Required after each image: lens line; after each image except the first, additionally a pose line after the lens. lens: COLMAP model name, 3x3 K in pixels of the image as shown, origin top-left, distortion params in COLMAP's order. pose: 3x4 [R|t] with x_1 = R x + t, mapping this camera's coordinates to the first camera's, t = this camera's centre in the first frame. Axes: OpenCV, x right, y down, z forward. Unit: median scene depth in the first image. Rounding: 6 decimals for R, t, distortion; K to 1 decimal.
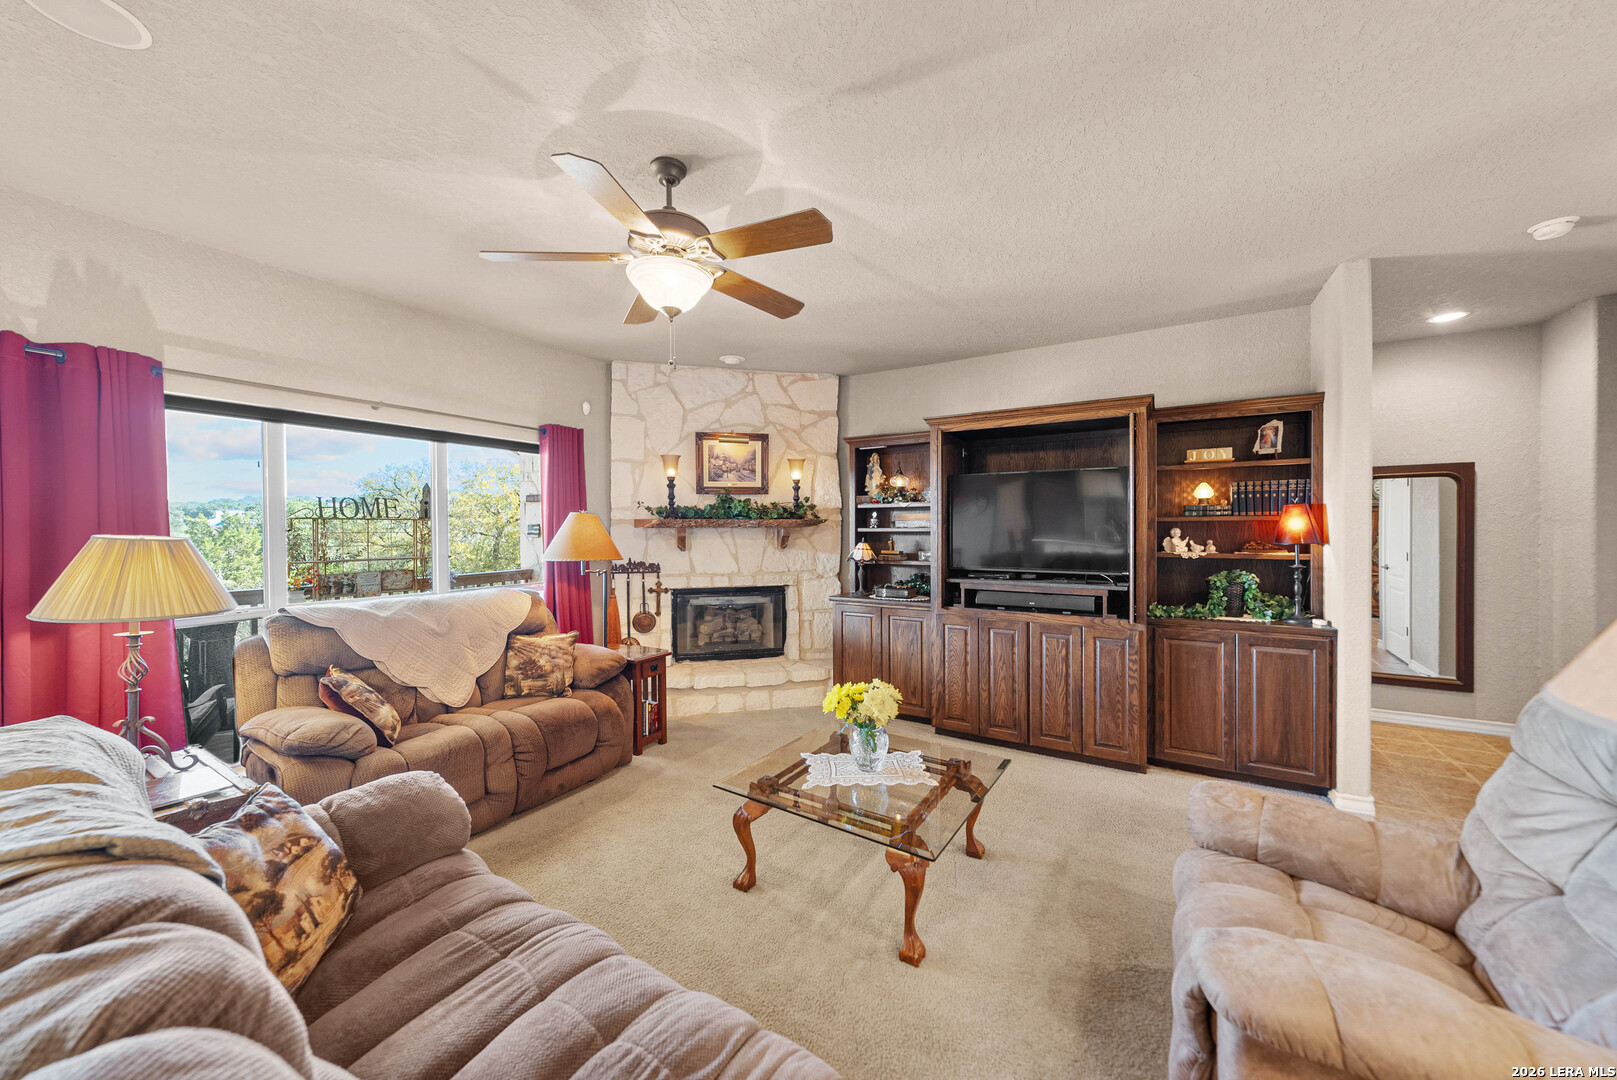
lens RADIAL K [[568.1, 0, 796.4], [0, 568.1, 534.6], [0, 0, 1]] dist [0.000901, -0.000135]
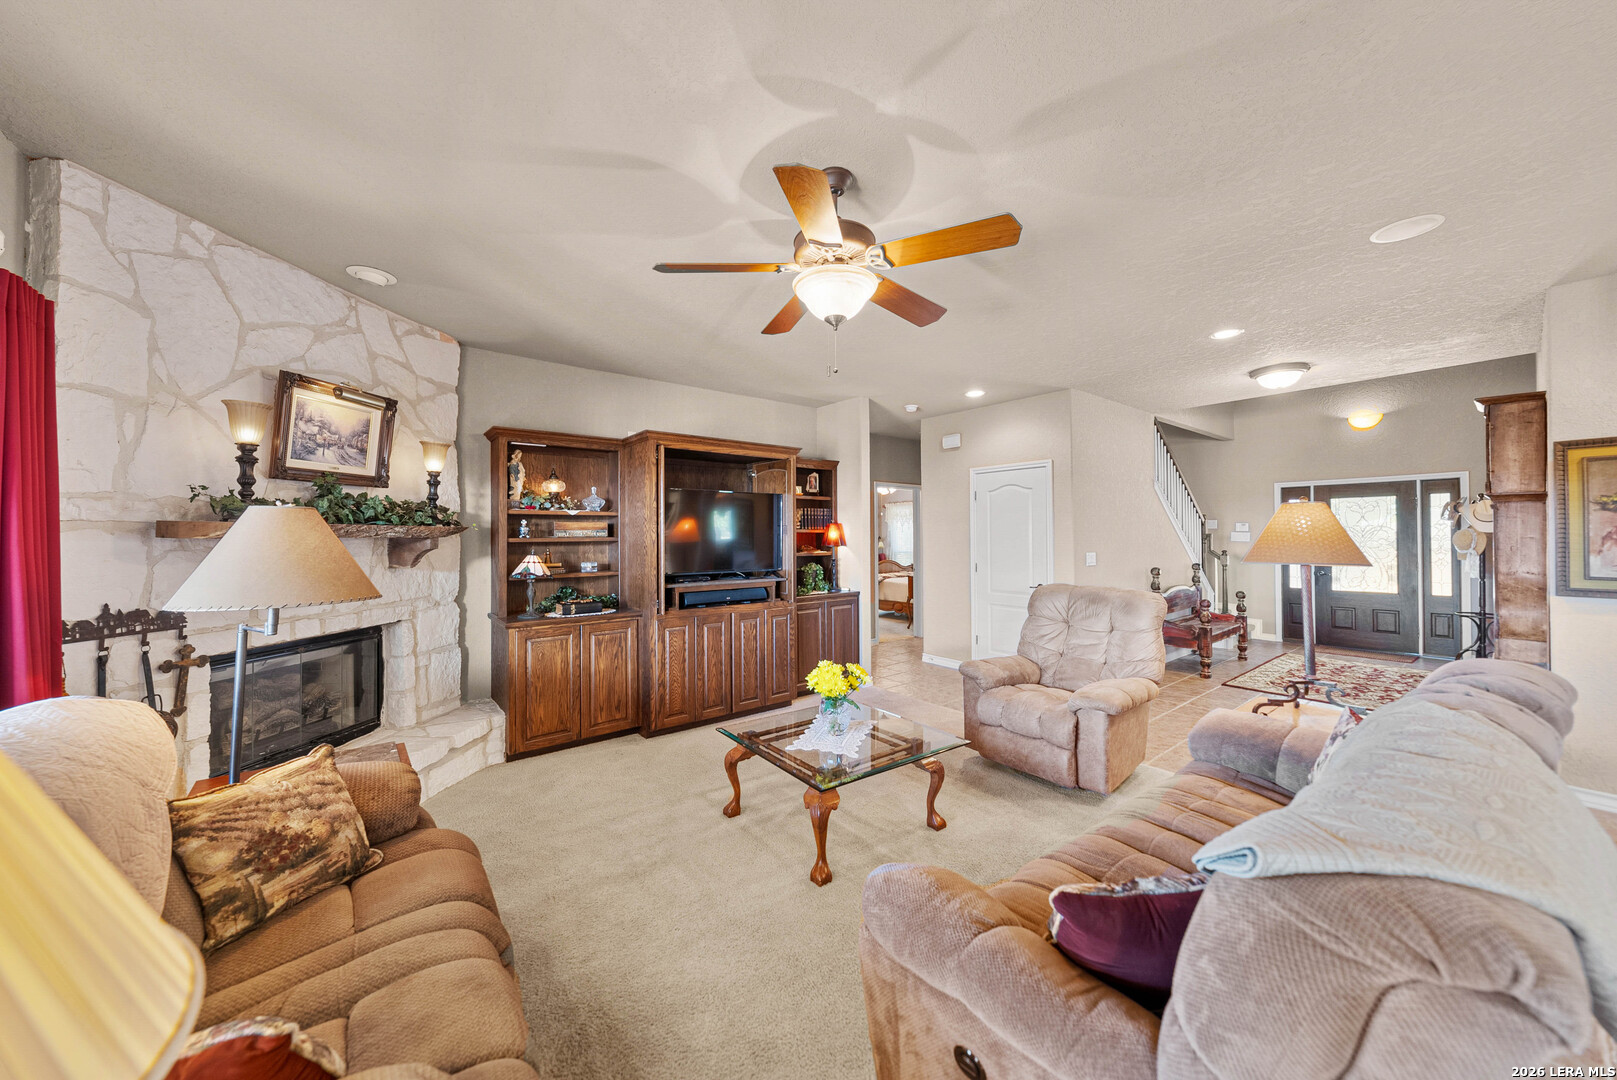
lens RADIAL K [[568.1, 0, 799.5], [0, 568.1, 530.0], [0, 0, 1]] dist [0.000901, -0.000135]
pose [[0.357056, 0.011032, 0.934018, -0.518497], [0.015362, 0.999726, -0.017680, -0.002119], [-0.933957, 0.020661, 0.356788, 0.312682]]
